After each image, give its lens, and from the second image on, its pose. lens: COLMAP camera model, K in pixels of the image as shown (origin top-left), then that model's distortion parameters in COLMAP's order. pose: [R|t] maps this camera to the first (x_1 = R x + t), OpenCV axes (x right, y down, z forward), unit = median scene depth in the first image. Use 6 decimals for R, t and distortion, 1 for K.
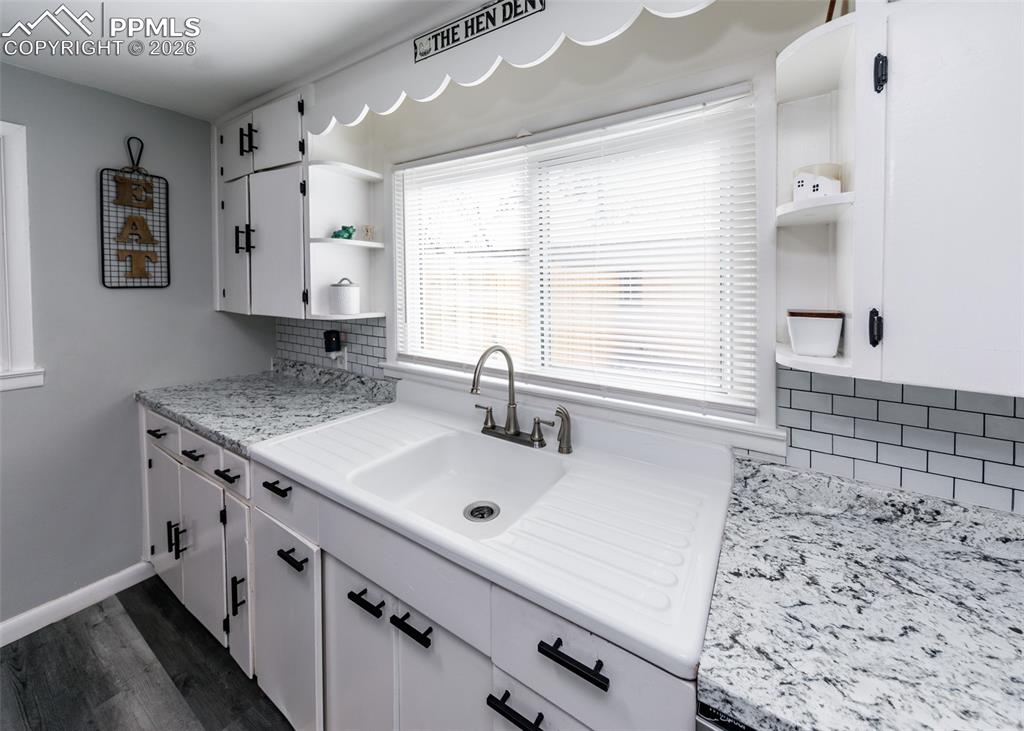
lens RADIAL K [[403.1, 0, 522.1], [0, 403.1, 295.8], [0, 0, 1]] dist [-0.001602, -0.000290]
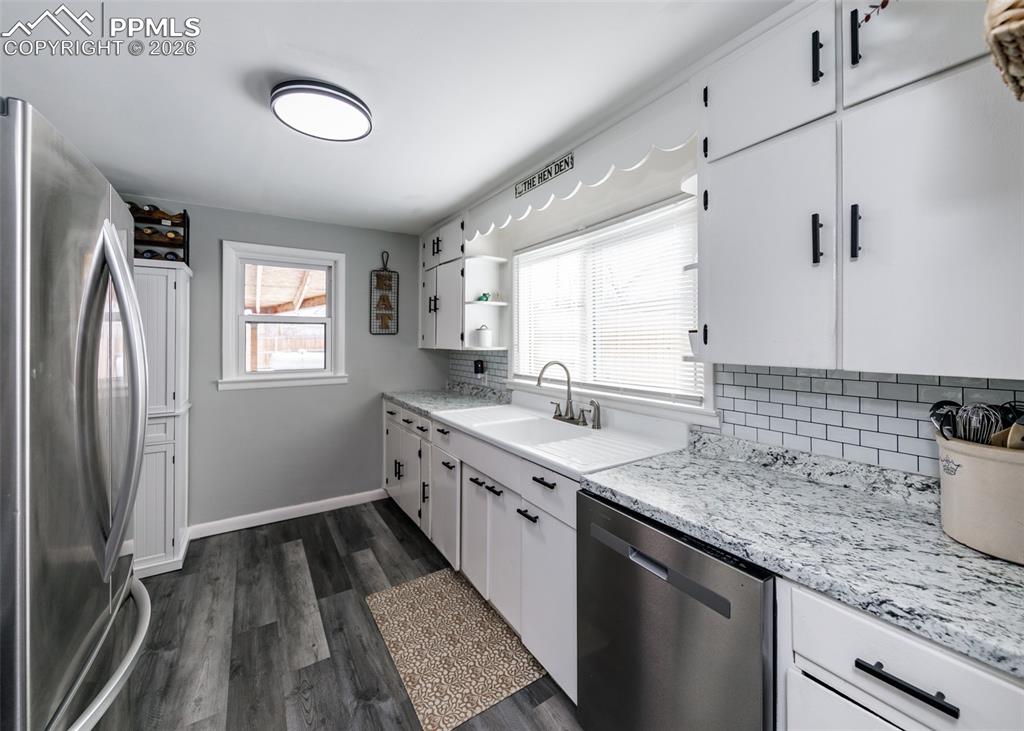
lens RADIAL K [[411.9, 0, 490.6], [0, 411.9, 341.3], [0, 0, 1]] dist [0.001518, 0.000128]
pose [[0.887936, -0.003939, -0.459951, 0.343130], [-0.014288, 0.999245, -0.036141, 0.078325], [0.459746, 0.038663, 0.887209, -0.451666]]
